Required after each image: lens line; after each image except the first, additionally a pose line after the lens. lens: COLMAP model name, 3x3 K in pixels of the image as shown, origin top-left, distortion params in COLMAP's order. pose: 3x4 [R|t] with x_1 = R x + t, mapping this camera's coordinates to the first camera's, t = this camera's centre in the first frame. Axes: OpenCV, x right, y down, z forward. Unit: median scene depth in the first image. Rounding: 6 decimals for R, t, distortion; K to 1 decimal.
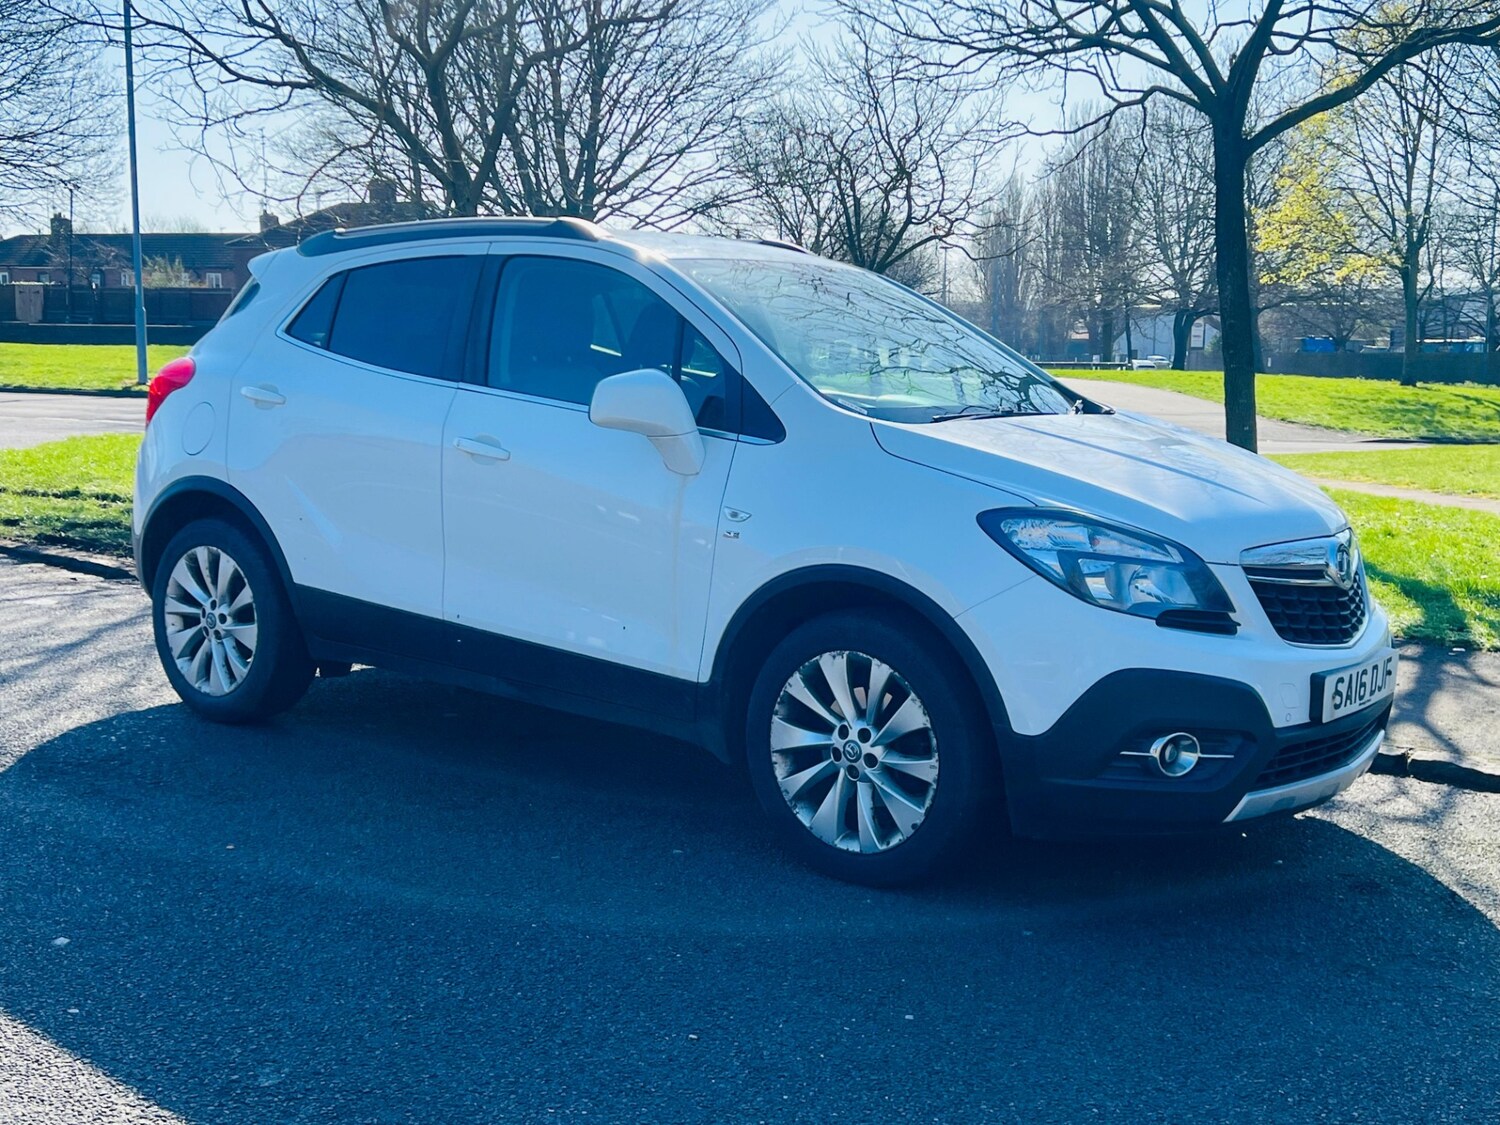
lens RADIAL K [[1735.5, 0, 756.7], [0, 1735.5, 565.6], [0, 0, 1]] dist [0.029455, 0.000000]
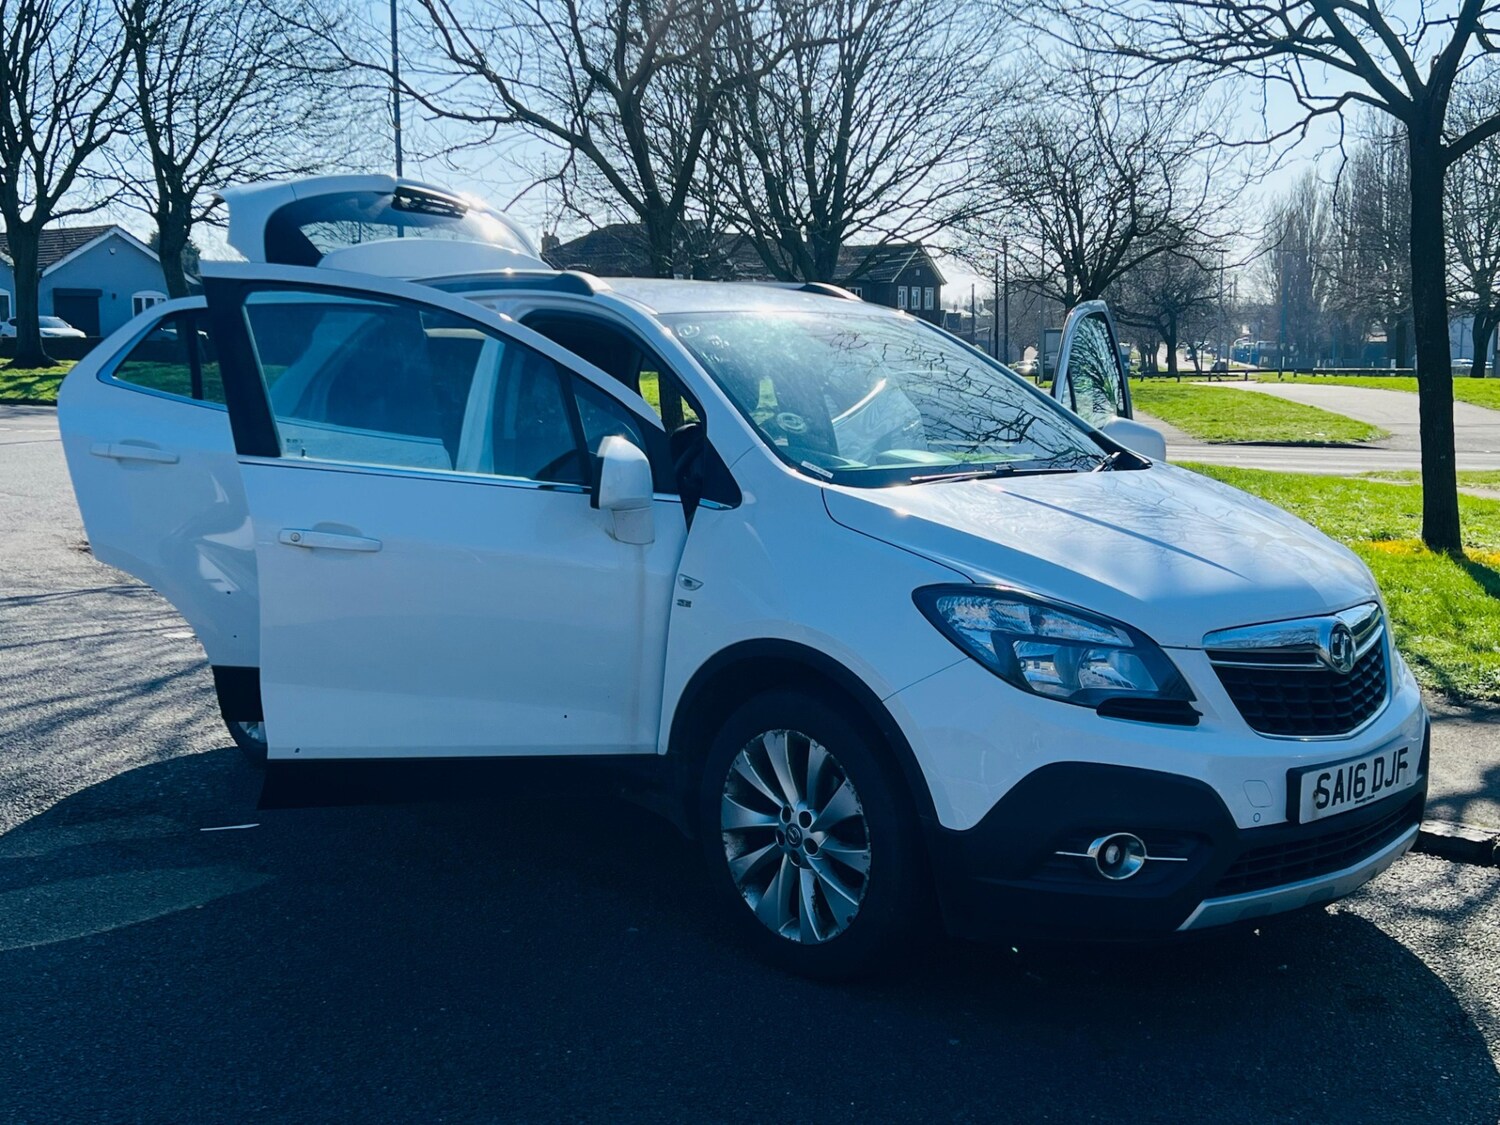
lens RADIAL K [[1735.5, 0, 743.7], [0, 1735.5, 569.7], [0, 0, 1]] dist [0.029455, 0.000000]
pose [[0.986145, 0.008671, -0.165659, 0.166074], [-0.009171, 0.999955, -0.002259, -0.032536], [0.165632, 0.003747, 0.986181, 0.052194]]
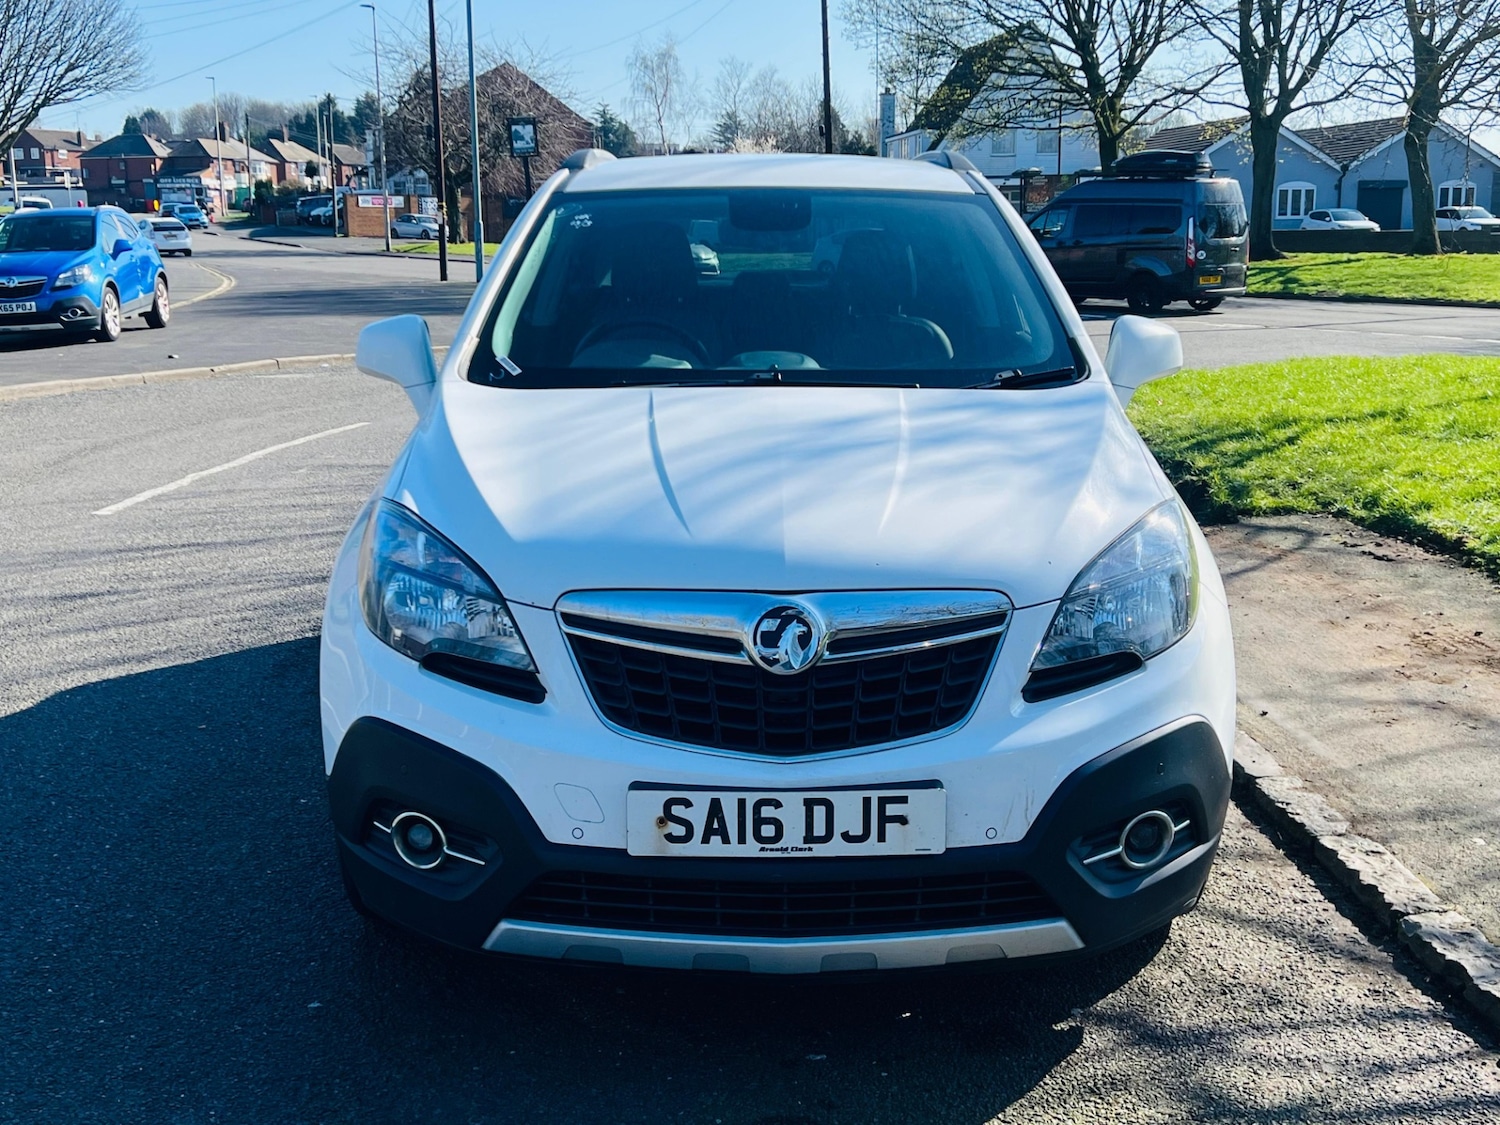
lens RADIAL K [[1735.5, 0, 752.5], [0, 1735.5, 556.0], [0, 0, 1]] dist [0.029455, 0.000000]
pose [[0.616252, 0.121370, -0.778140, 0.766174], [-0.086344, 0.992510, 0.086425, -0.078519], [0.782801, 0.013928, 0.622116, 0.537443]]
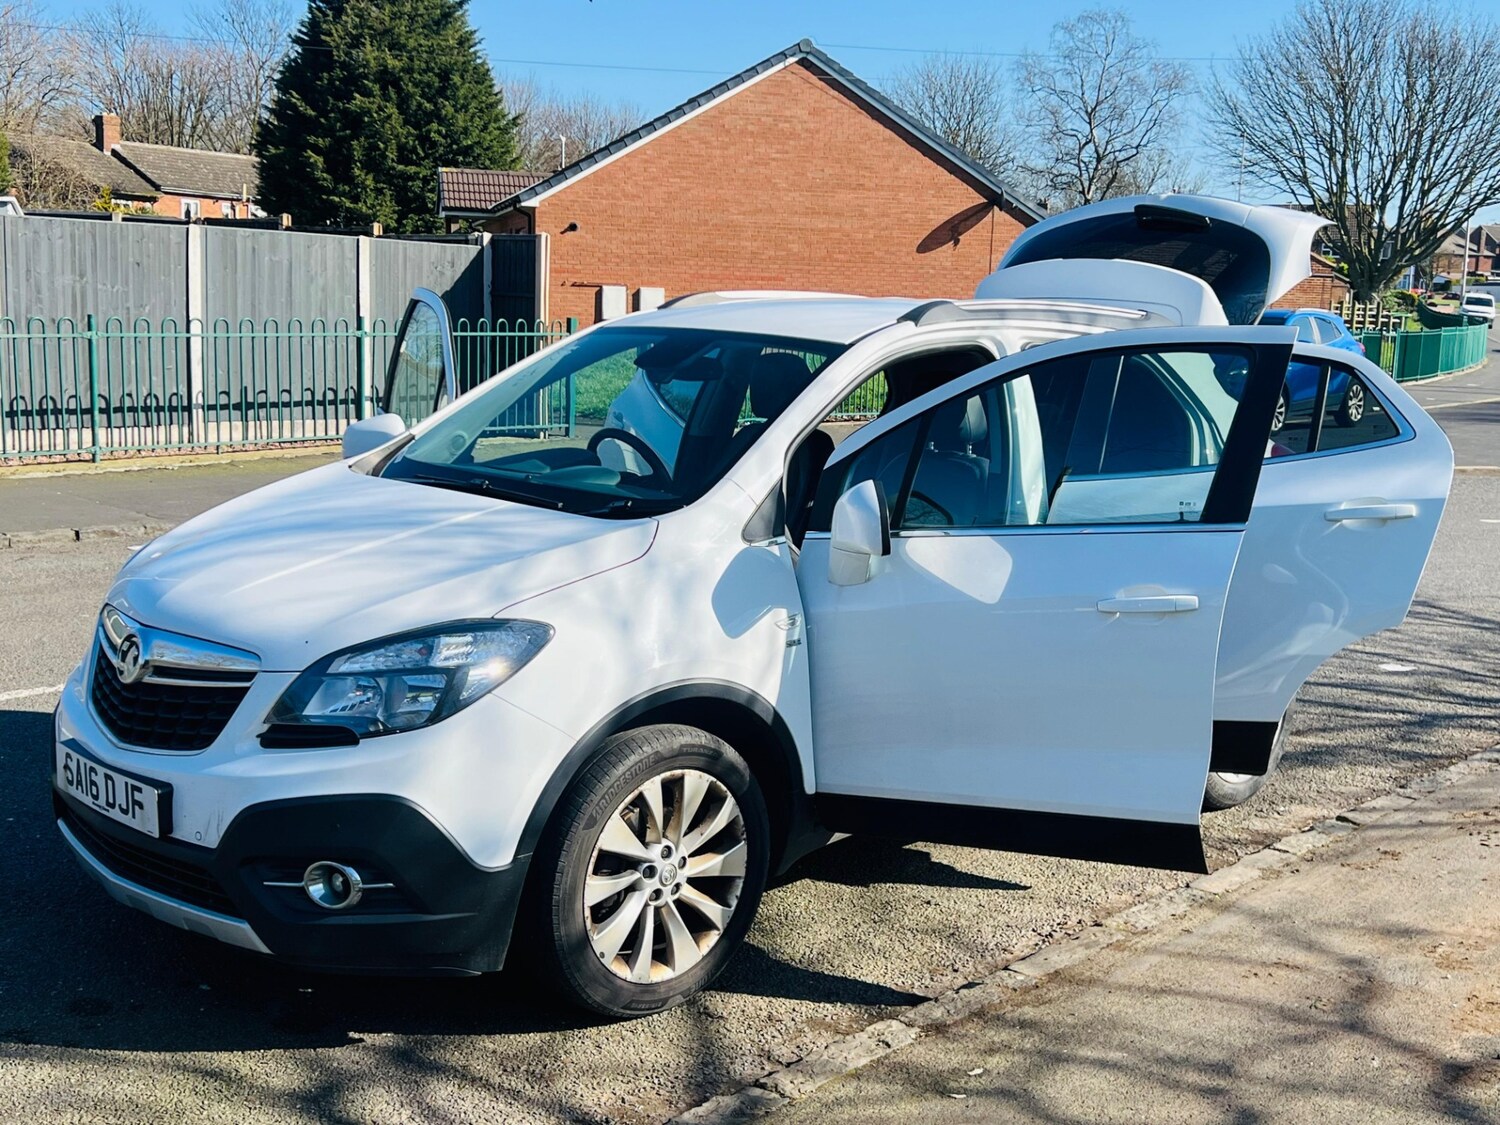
lens RADIAL K [[1735.5, 0, 778.2], [0, 1735.5, 584.7], [0, 0, 1]] dist [0.029455, 0.000000]
pose [[-0.122389, 0.133851, -0.983415, 1.083835], [-0.167260, 0.973910, 0.153373, -0.212017], [0.978287, 0.183257, -0.096808, 1.294912]]
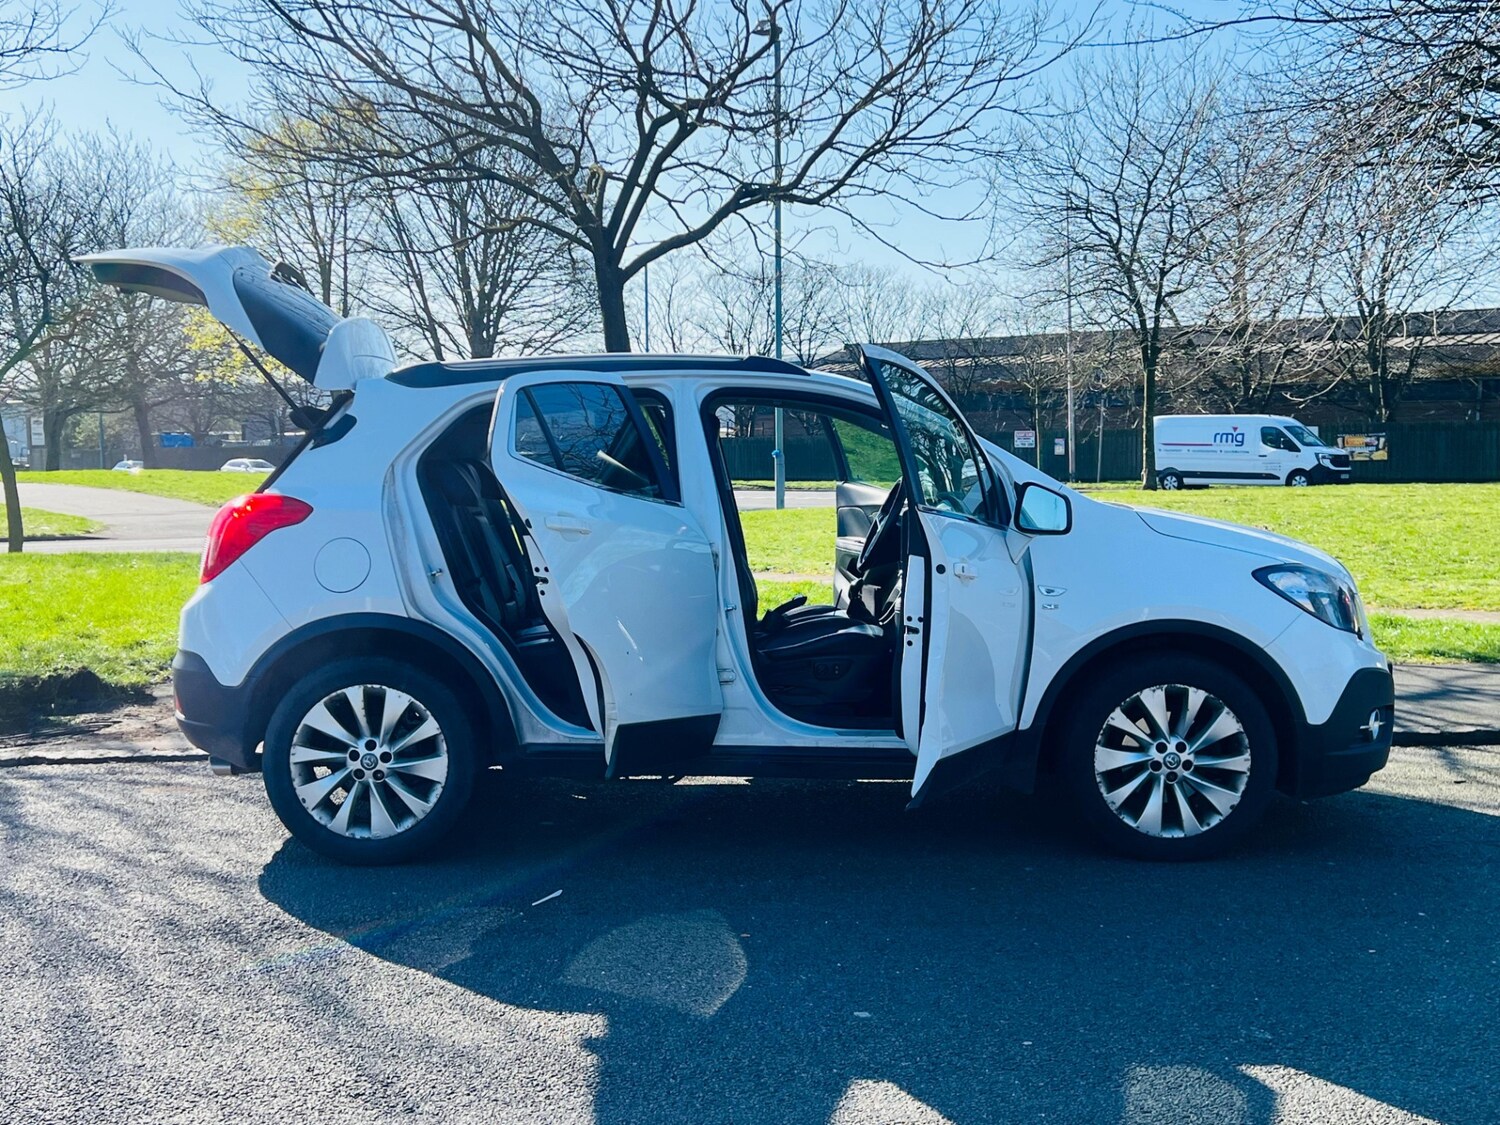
lens RADIAL K [[1735.5, 0, 750.5], [0, 1735.5, 552.5], [0, 0, 1]] dist [0.029455, 0.000000]
pose [[0.790467, -0.068683, 0.608642, -0.893460], [0.105656, 0.994087, -0.025041, -0.046071], [-0.603323, 0.084101, 0.793050, 0.119557]]
